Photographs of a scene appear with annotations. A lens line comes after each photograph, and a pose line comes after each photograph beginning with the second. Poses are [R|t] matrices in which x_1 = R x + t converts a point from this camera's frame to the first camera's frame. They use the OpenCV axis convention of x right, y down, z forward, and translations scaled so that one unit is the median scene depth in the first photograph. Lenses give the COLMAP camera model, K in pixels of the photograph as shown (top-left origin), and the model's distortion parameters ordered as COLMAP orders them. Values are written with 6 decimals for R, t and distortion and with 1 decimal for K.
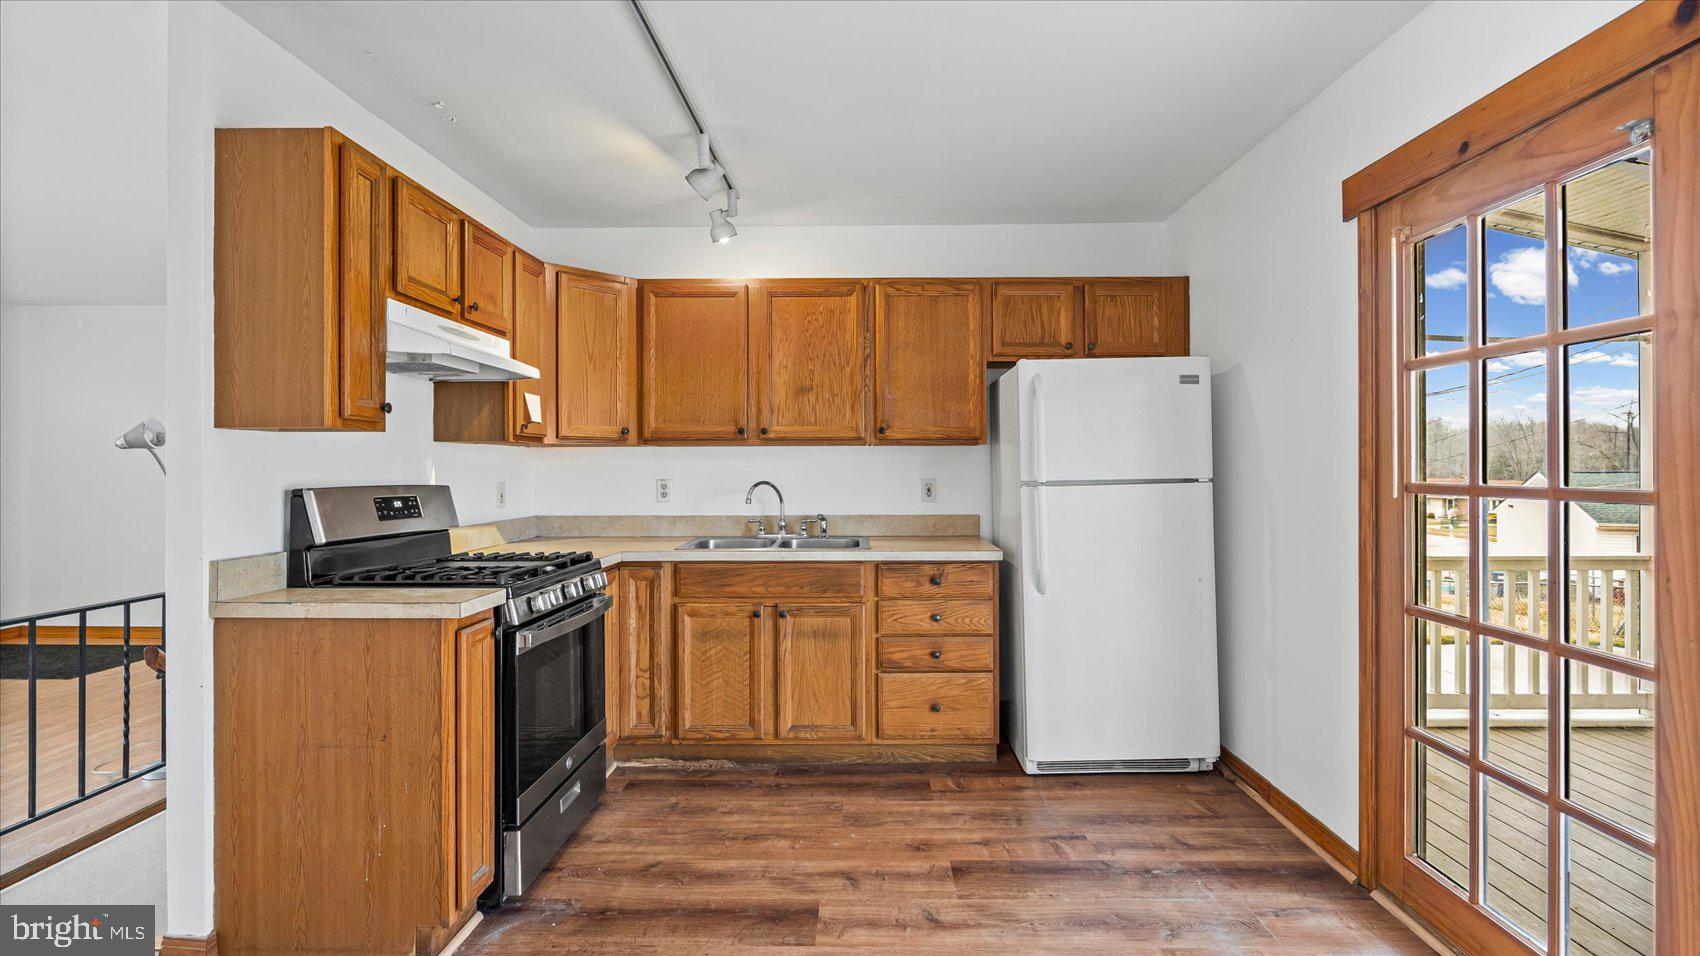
lens RADIAL K [[772.7, 0, 849.3], [0, 772.7, 465.6], [0, 0, 1]] dist [-0.005282, 0.001324]
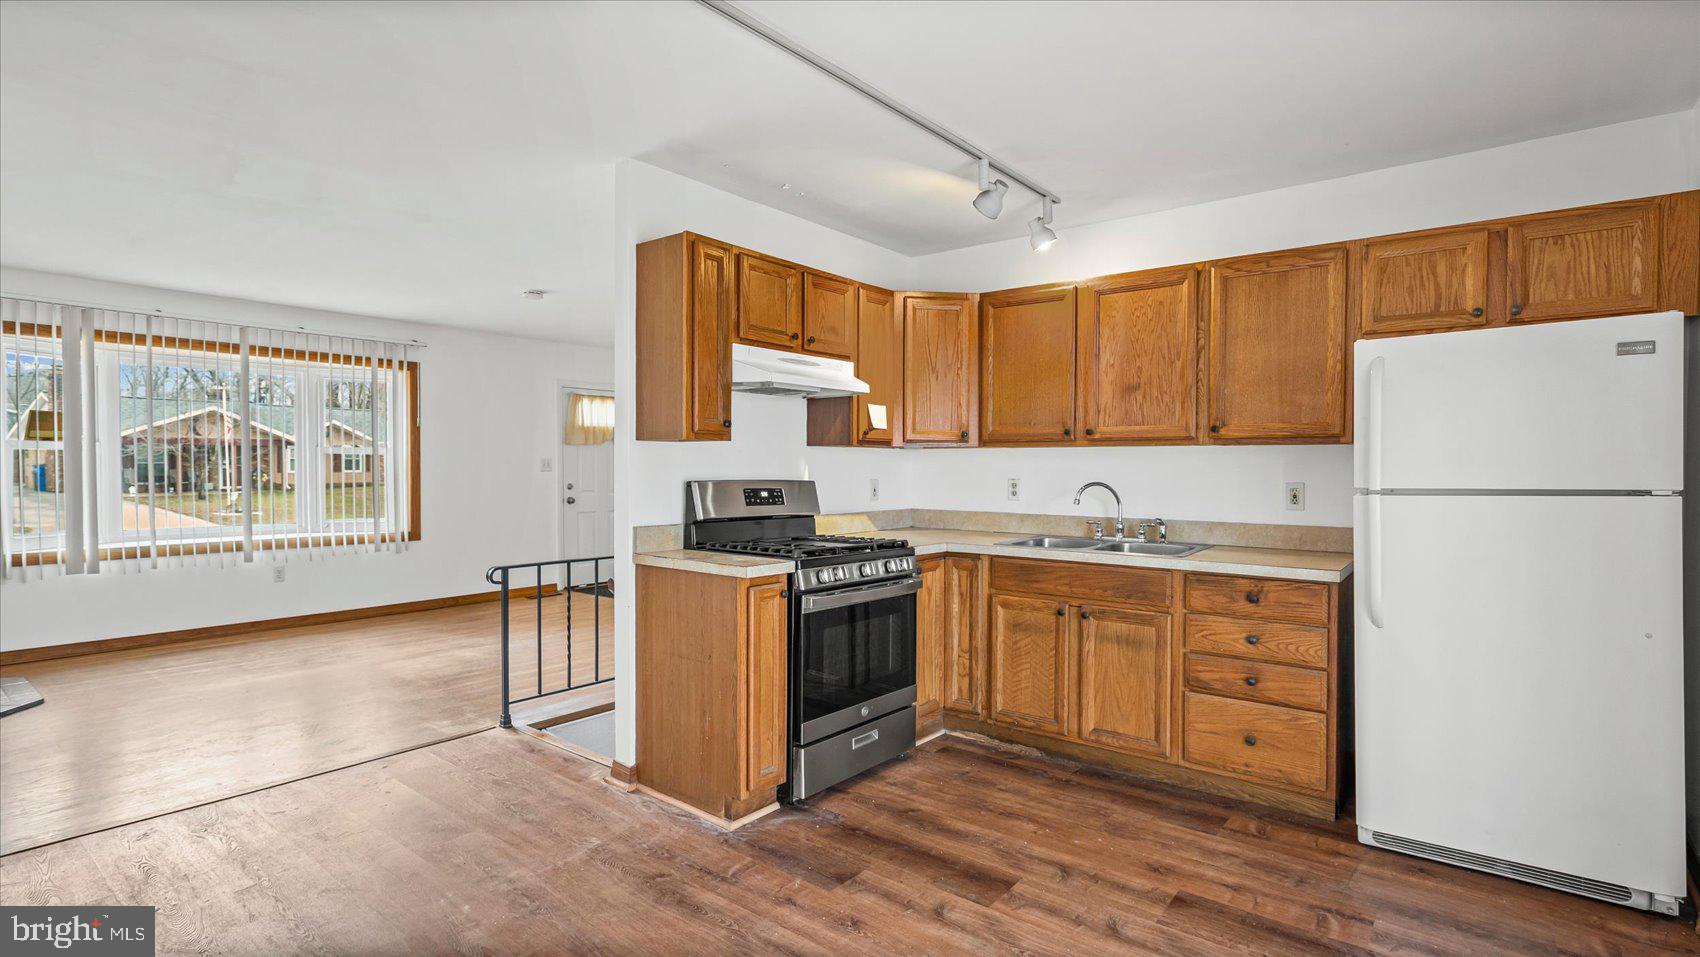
lens RADIAL K [[802.7, 0, 850.0], [0, 802.7, 478.5], [0, 0, 1]] dist [0.000765, 0.001389]
pose [[0.795204, 0.016246, -0.606125, 0.300621], [-0.004863, 0.999780, 0.020416, -0.004735], [0.606323, -0.013287, 0.795107, -0.009688]]
